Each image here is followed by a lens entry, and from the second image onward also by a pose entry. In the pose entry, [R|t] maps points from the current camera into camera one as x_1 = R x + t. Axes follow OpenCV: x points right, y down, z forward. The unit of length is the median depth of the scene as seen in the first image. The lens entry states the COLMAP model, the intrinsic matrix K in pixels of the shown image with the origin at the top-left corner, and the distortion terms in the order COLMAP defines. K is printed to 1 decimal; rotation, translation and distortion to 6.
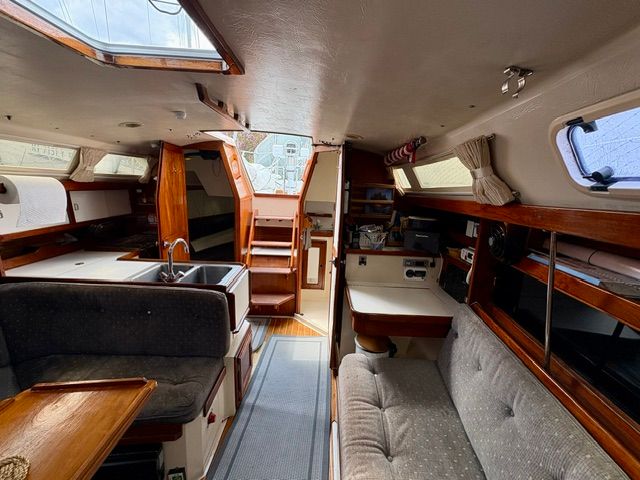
lens RADIAL K [[256.2, 0, 317.9], [0, 256.2, 240.6], [0, 0, 1]] dist [0.000944, -0.000532]
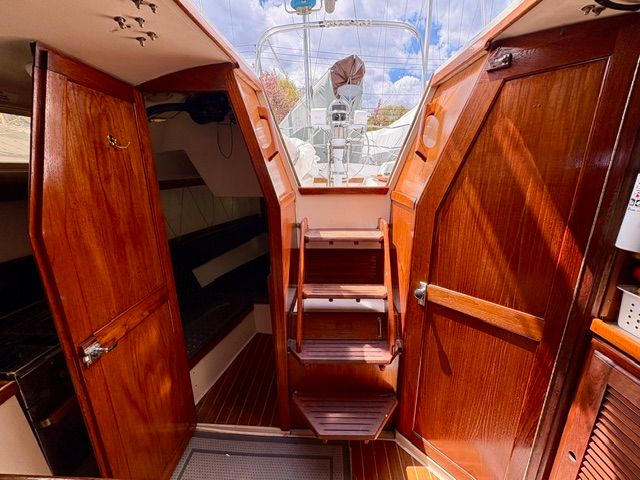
lens RADIAL K [[256.2, 0, 321.3], [0, 256.2, 238.2], [0, 0, 1]] dist [0.000944, -0.000532]
pose [[0.997289, -0.034475, -0.065008, -0.200229], [0.037865, 0.997947, 0.051650, -0.122602], [0.063094, -0.053972, 0.996547, 0.546066]]
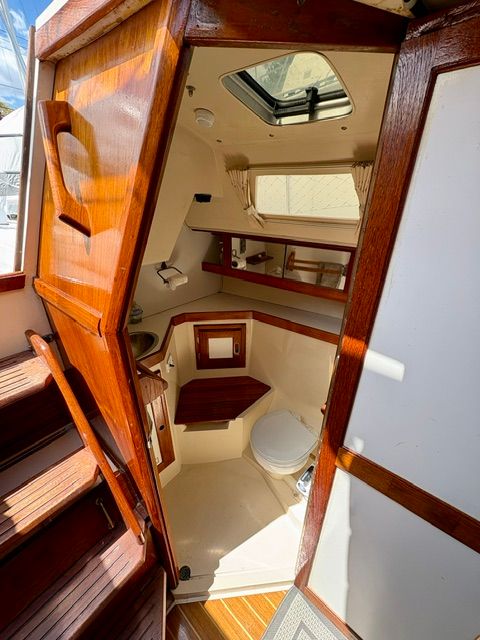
lens RADIAL K [[256.2, 0, 241.2], [0, 256.2, 319.0], [0, 0, 1]] dist [0.000944, -0.000532]
pose [[0.649072, -0.372102, 0.663510, -0.128726], [0.172608, 0.921494, 0.347930, -0.219126], [-0.740886, -0.111304, 0.662344, 0.767877]]
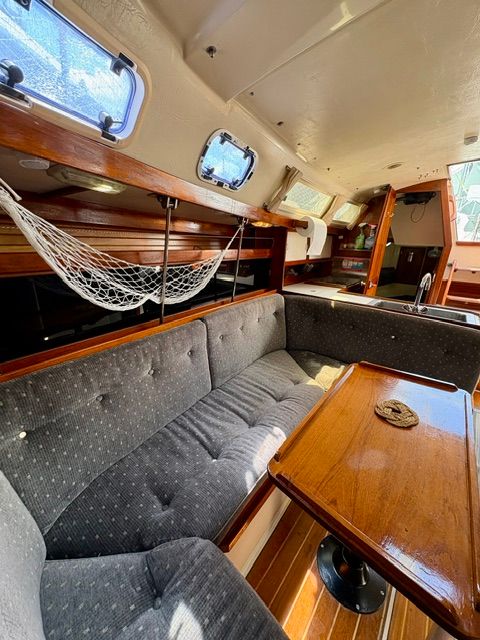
lens RADIAL K [[256.2, 0, 242.4], [0, 256.2, 318.9], [0, 0, 1]] dist [0.000944, -0.000532]
pose [[0.778393, 0.173723, -0.603262, -0.279357], [-0.139294, 0.984789, 0.103860, 0.099690], [0.612129, 0.003187, 0.790752, -0.152674]]
